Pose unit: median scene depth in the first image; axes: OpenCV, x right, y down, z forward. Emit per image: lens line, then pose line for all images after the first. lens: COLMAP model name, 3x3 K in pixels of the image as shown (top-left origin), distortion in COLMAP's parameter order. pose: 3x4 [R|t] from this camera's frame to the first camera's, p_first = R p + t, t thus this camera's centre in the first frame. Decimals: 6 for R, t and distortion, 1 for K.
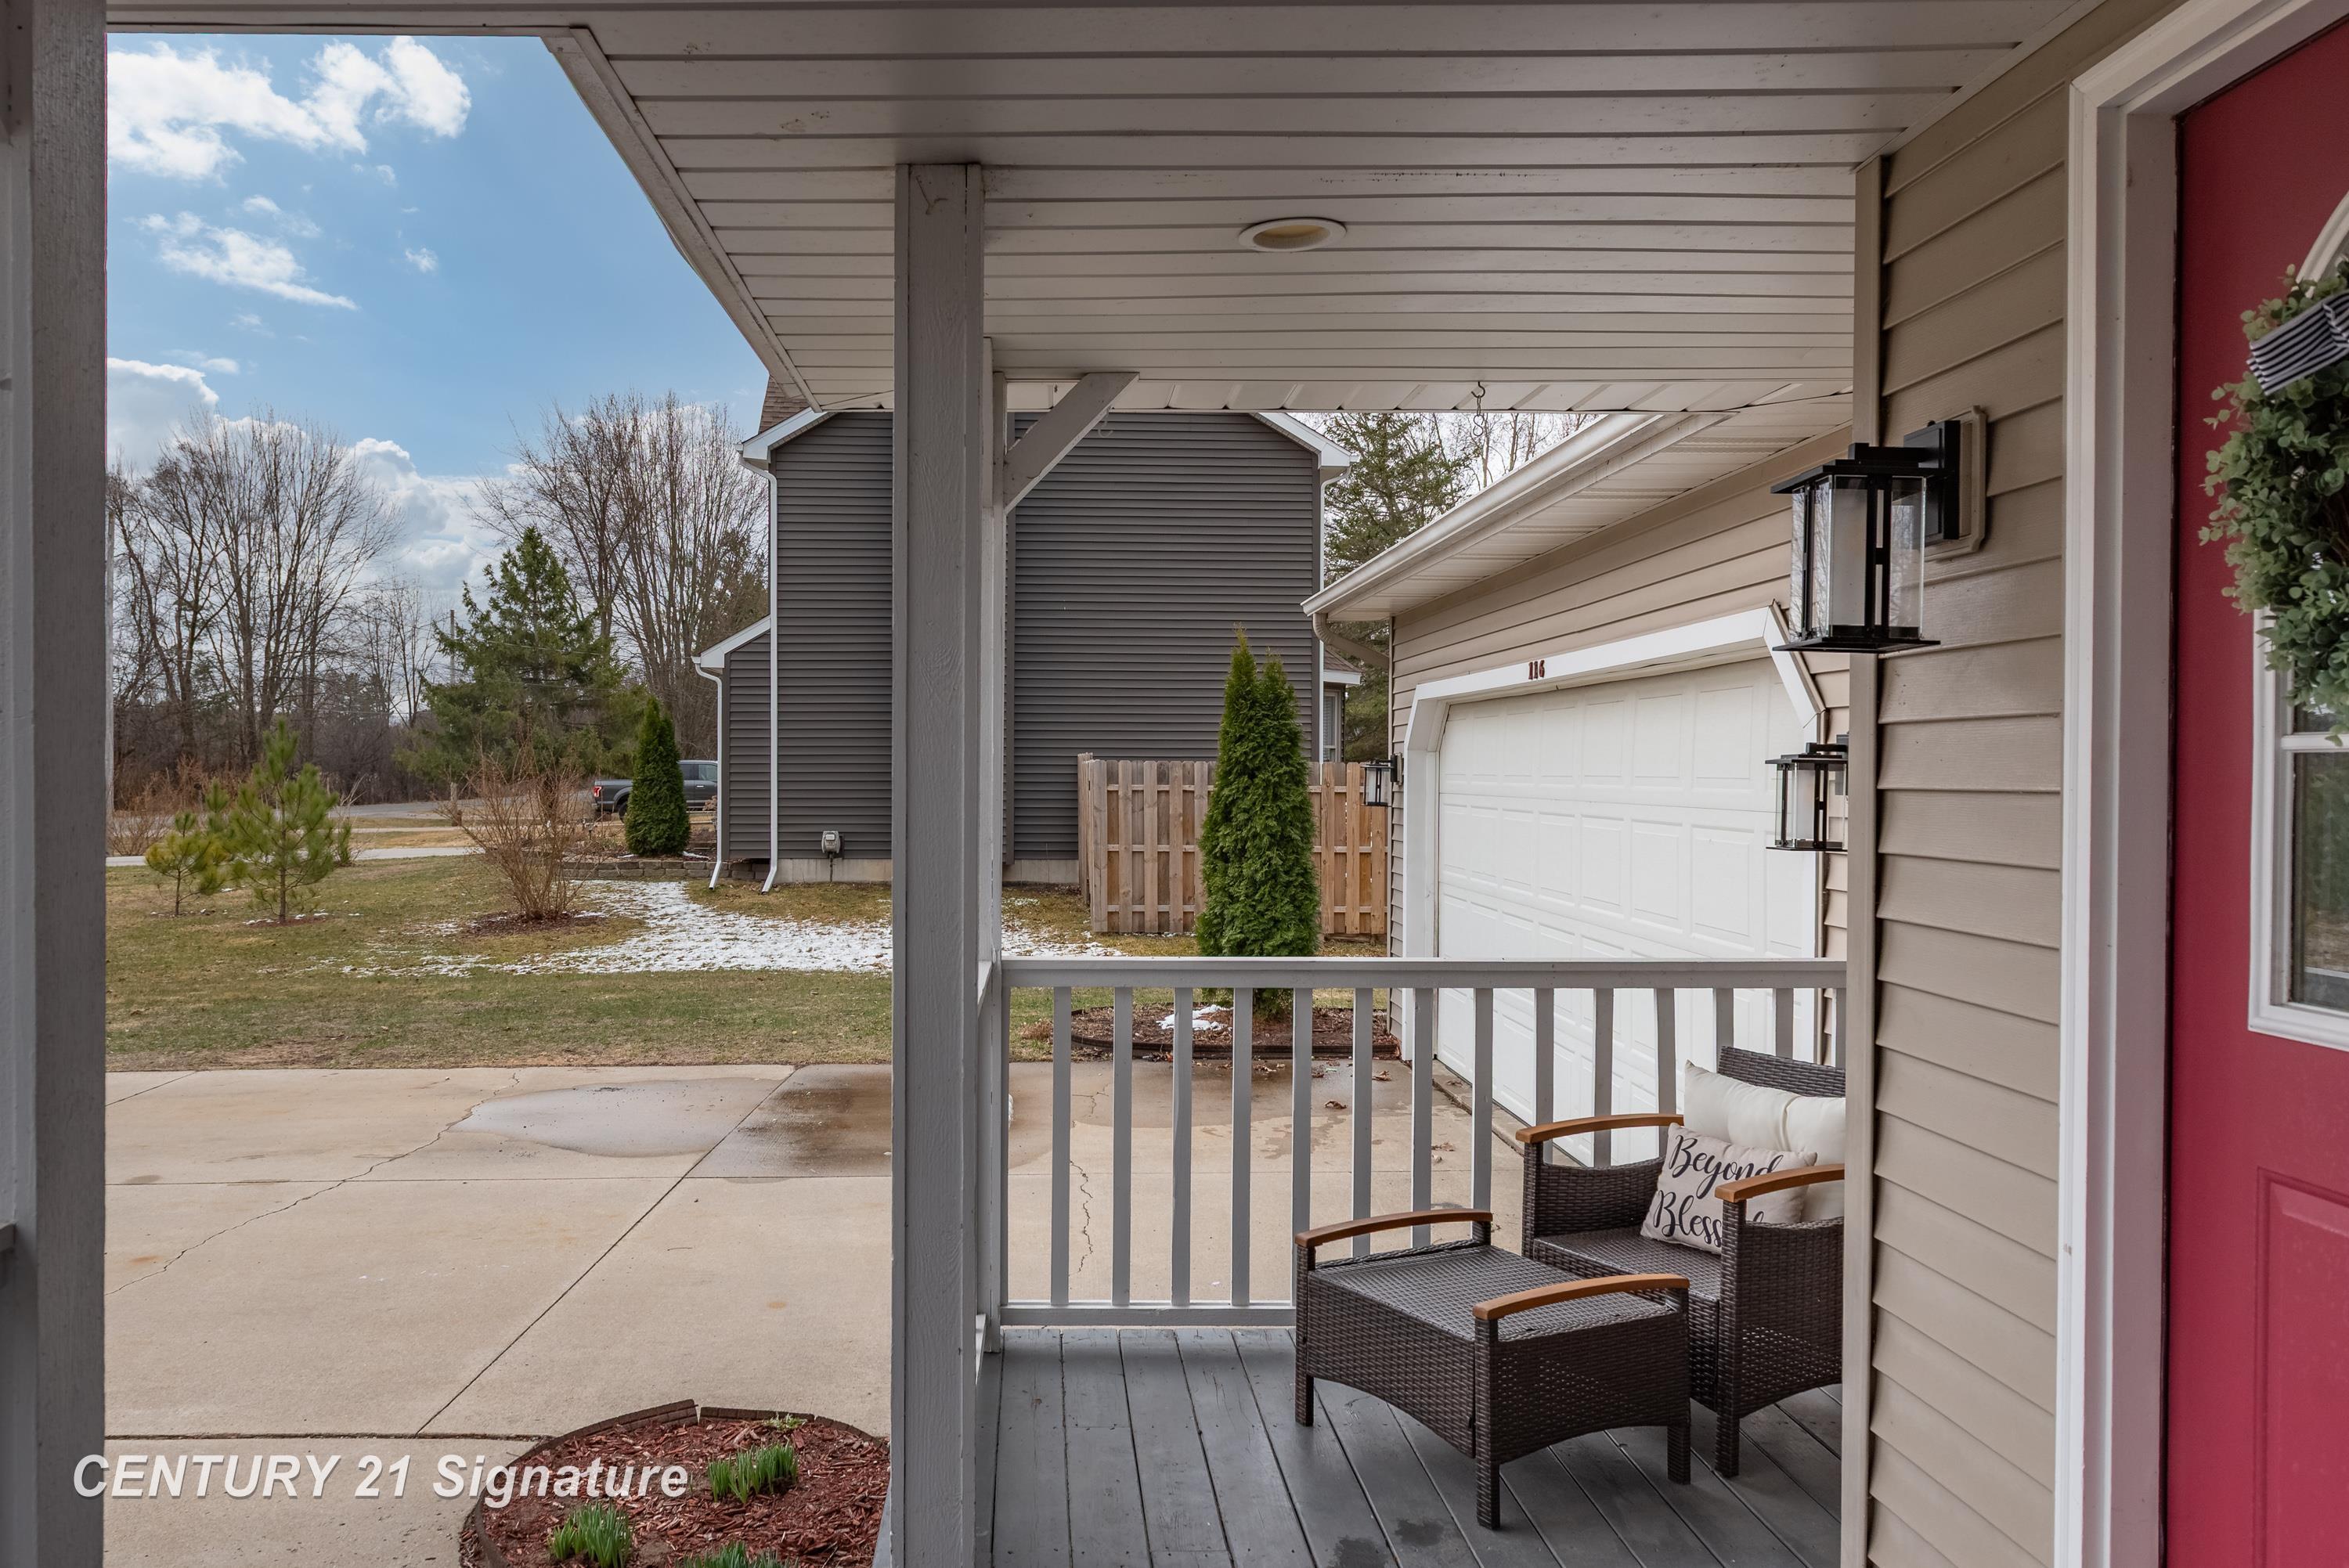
lens RADIAL K [[1849.3, 0, 1174.5], [0, 1849.3, 784.0], [0, 0, 1]] dist [0.008174, 0.005092]
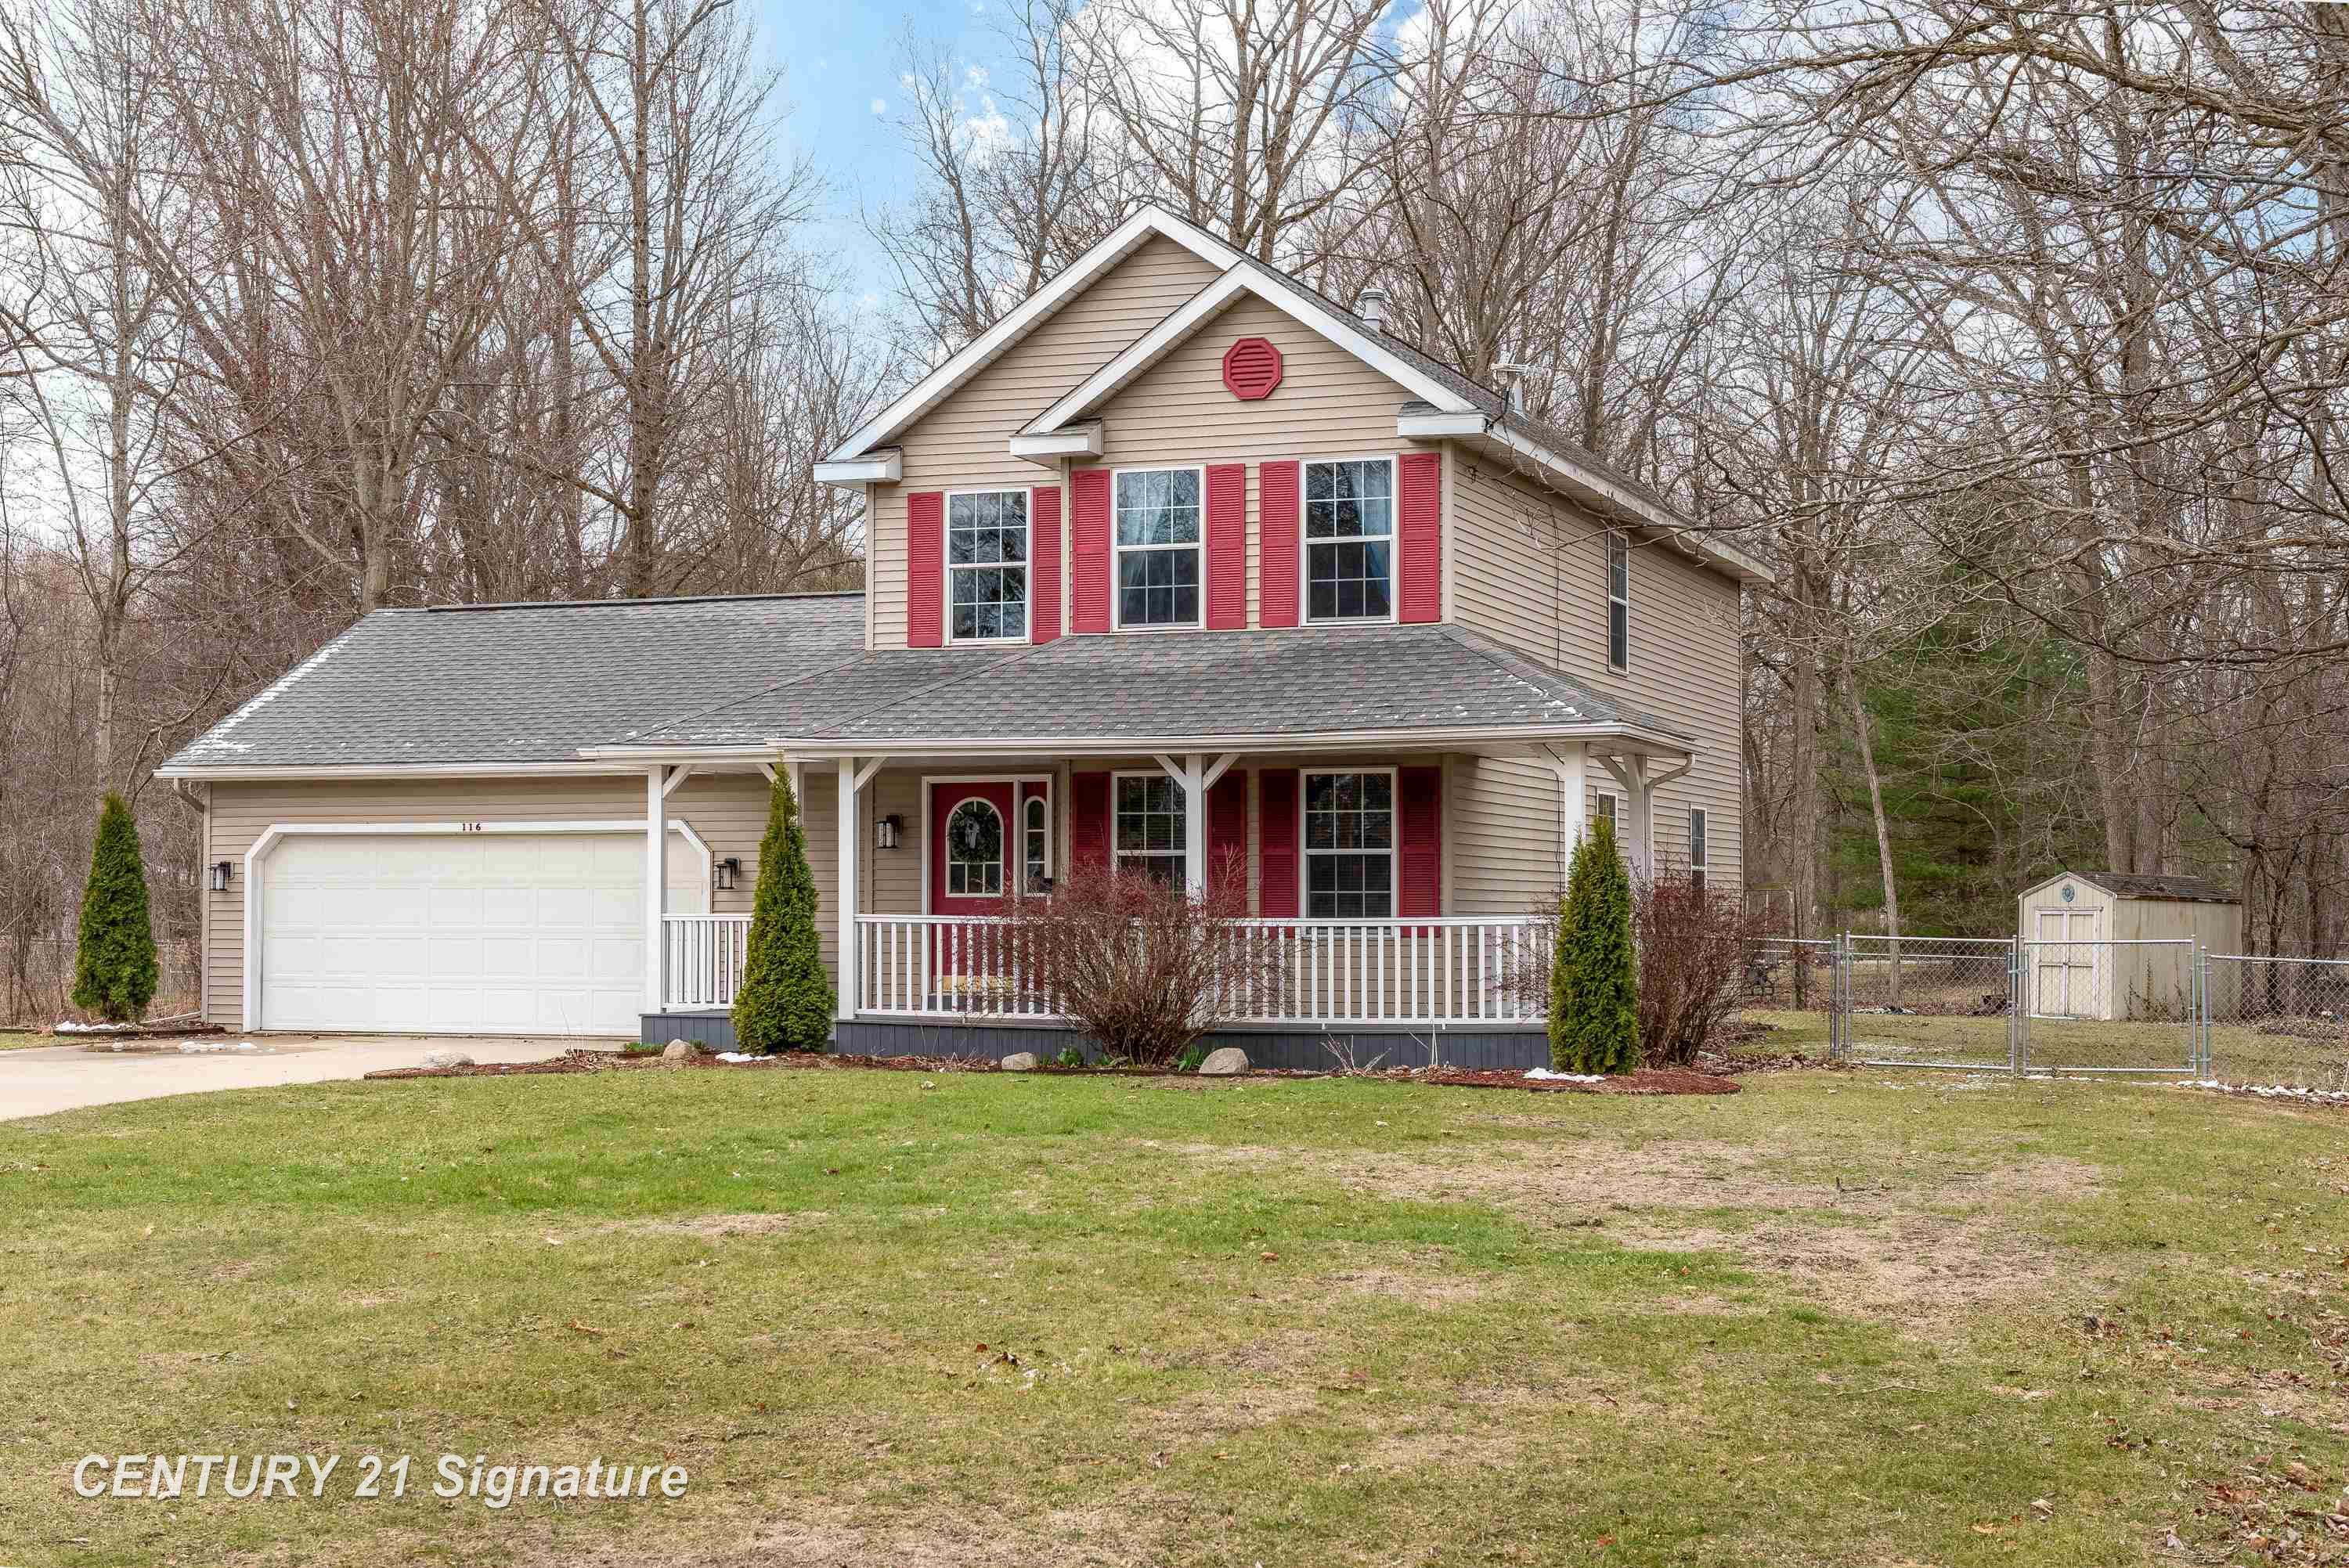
lens RADIAL K [[3360.6, 0, 1174.5], [0, 3360.6, 784.0], [0, 0, 1]] dist [-0.022659, -0.038326]
pose [[0.339189, 0.034043, 0.940102, -8.323011], [0.018698, 0.998904, -0.042919, 0.183234], [-0.940532, 0.032136, 0.338181, -3.190876]]
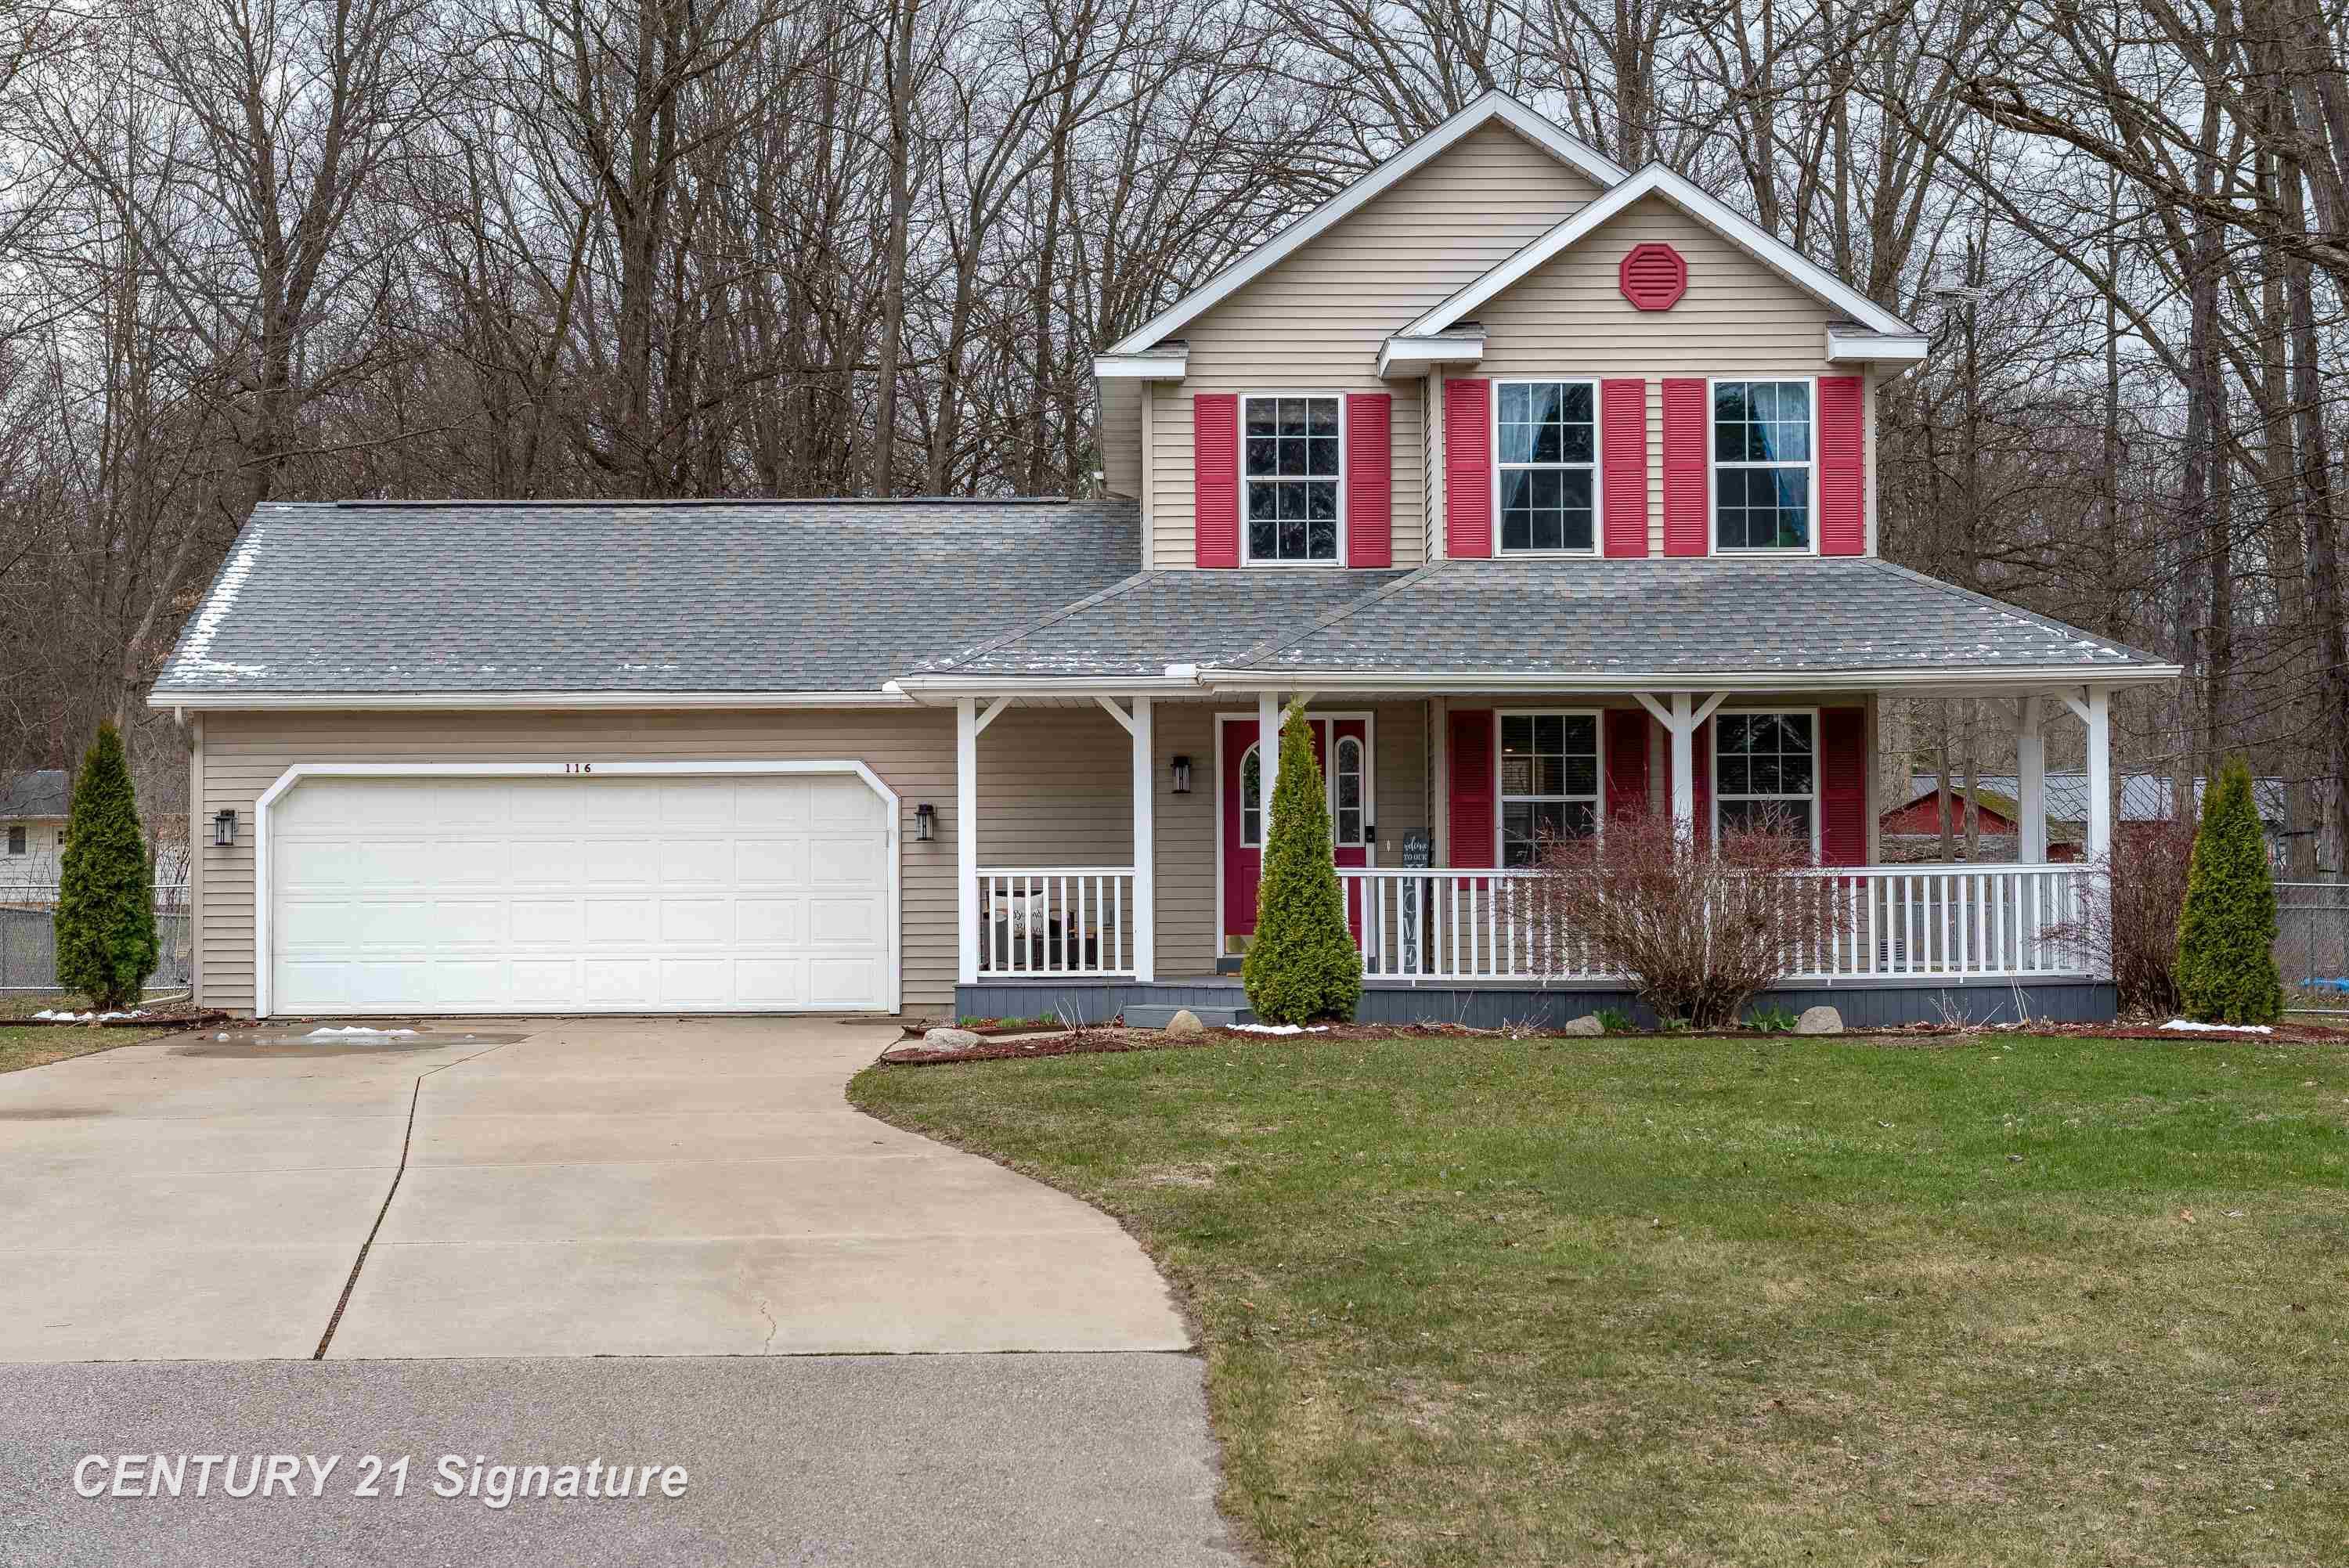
lens RADIAL K [[3831.2, 0, 1174.5], [0, 3831.2, 784.0], [0, 0, 1]] dist [0.013290, -0.072489]
pose [[-0.020376, 0.017032, 0.999647, -9.295801], [0.026084, 0.999524, -0.016498, 0.077058], [-0.999452, 0.025738, -0.020810, 0.986311]]
